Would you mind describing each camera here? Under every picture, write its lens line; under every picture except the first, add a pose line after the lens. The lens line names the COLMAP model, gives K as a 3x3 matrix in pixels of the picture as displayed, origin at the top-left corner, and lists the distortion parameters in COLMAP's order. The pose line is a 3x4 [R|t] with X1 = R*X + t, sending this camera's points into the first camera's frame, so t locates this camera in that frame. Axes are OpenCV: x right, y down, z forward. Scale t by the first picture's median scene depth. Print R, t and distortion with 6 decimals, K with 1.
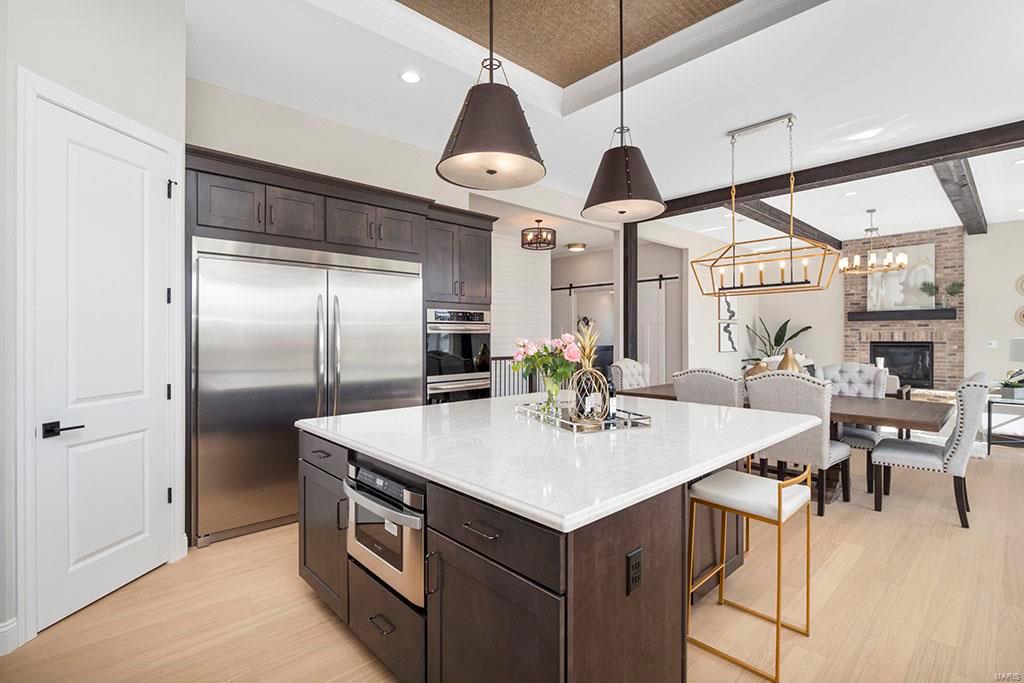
lens RADIAL K [[493.2, 0, 511.8], [0, 493.2, 335.2], [0, 0, 1]] dist [-0.004463, 0.000144]
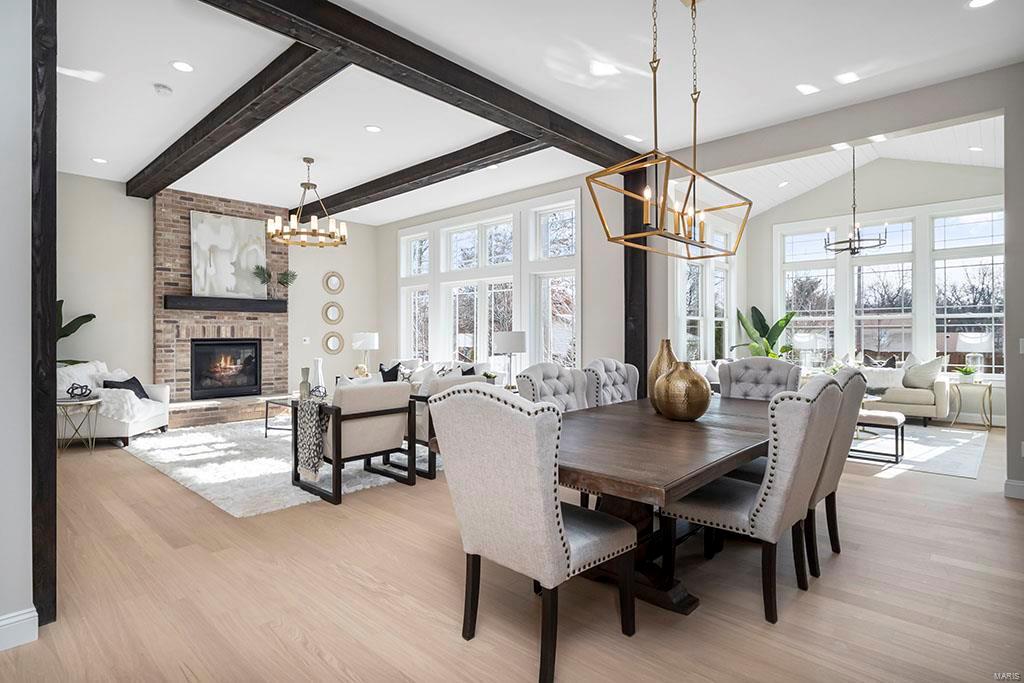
lens RADIAL K [[526.4, 0, 509.1], [0, 526.4, 335.4], [0, 0, 1]] dist [-0.001117, -0.000449]
pose [[-0.057858, 0.003362, 0.998319, -0.061745], [-0.000718, 0.999994, -0.003409, 0.010637], [-0.998325, -0.000914, -0.057855, 0.624298]]
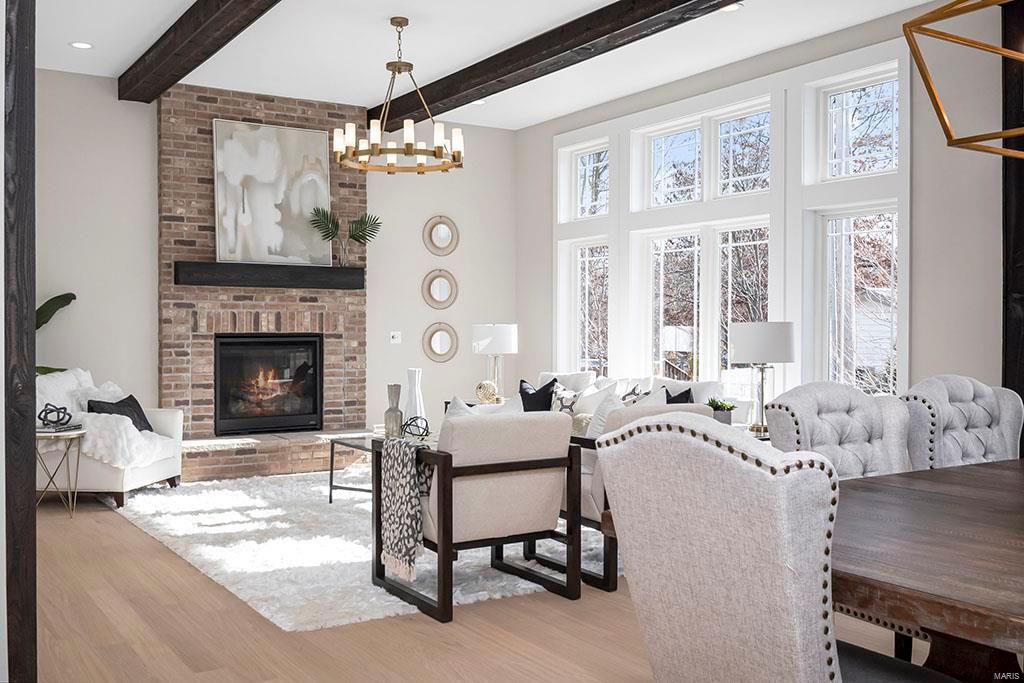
lens RADIAL K [[995.2, 0, 515.6], [0, 995.2, 338.6], [0, 0, 1]] dist [0.036640, 0.000000]
pose [[0.188975, -0.005797, 0.981965, -0.077230], [-0.004238, 0.999968, 0.006719, 0.010667], [-0.981973, -0.005431, 0.188944, 0.619333]]
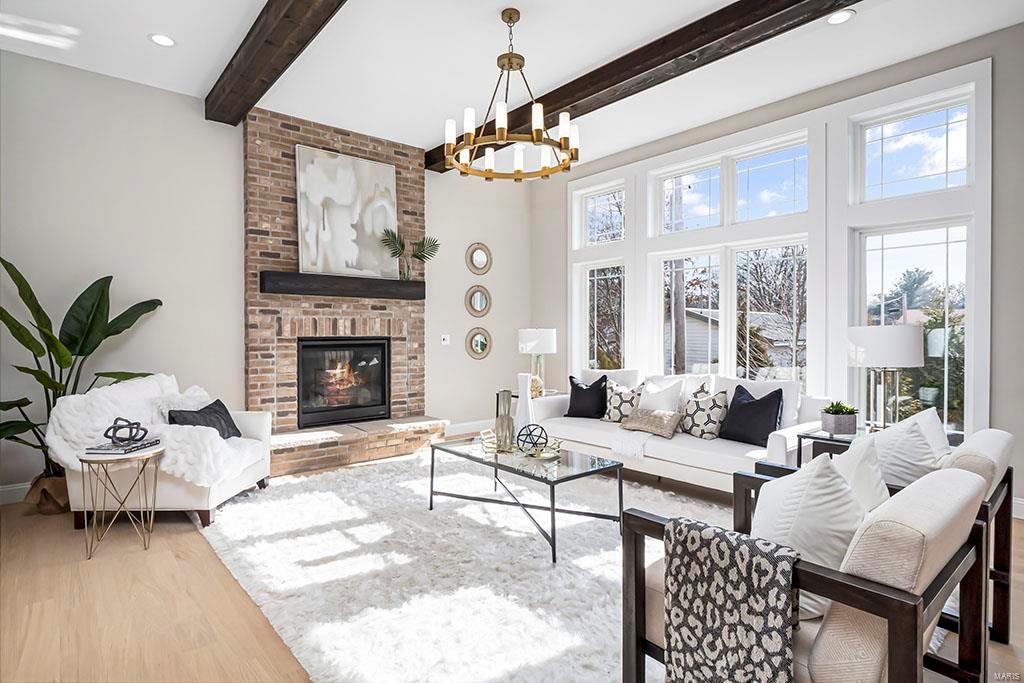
lens RADIAL K [[526.4, 0, 512.1], [0, 526.4, 338.3], [0, 0, 1]] dist [-0.001117, -0.000449]
pose [[0.052407, -0.007861, 0.998595, 0.246015], [-0.001562, 0.999967, 0.007953, 0.009638], [-0.998625, -0.001977, 0.052393, 0.817310]]
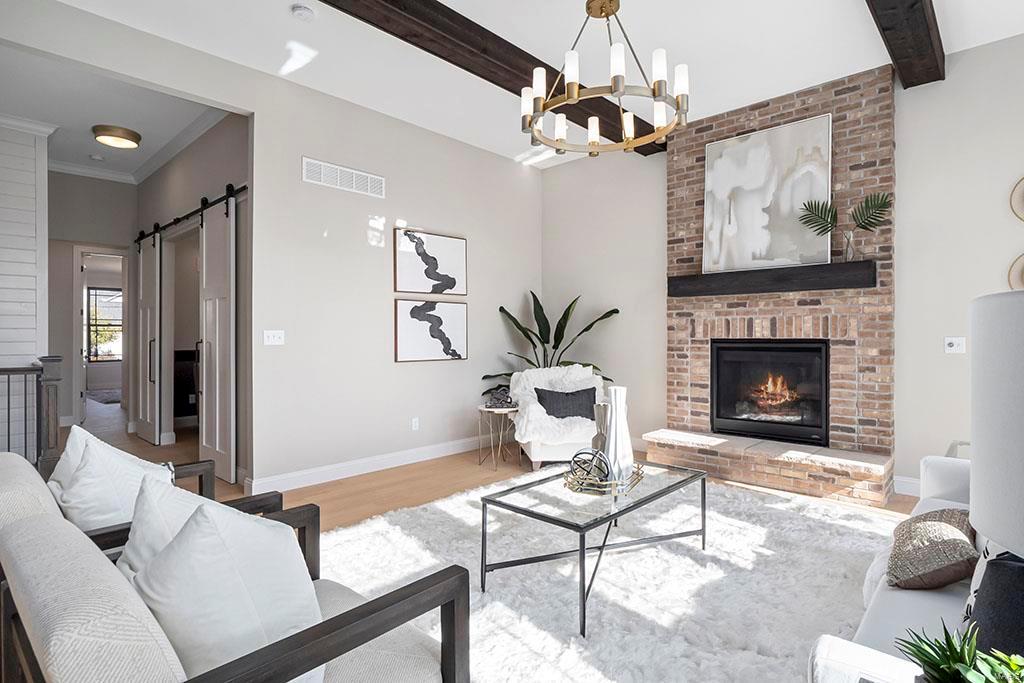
lens RADIAL K [[526.4, 0, 513.5], [0, 526.4, 335.6], [0, 0, 1]] dist [-0.001117, -0.000449]
pose [[0.997717, 0.001092, 0.067521, 0.540441], [-0.001323, 0.999993, 0.003374, 0.008446], [-0.067517, -0.003456, 0.997712, 0.546368]]
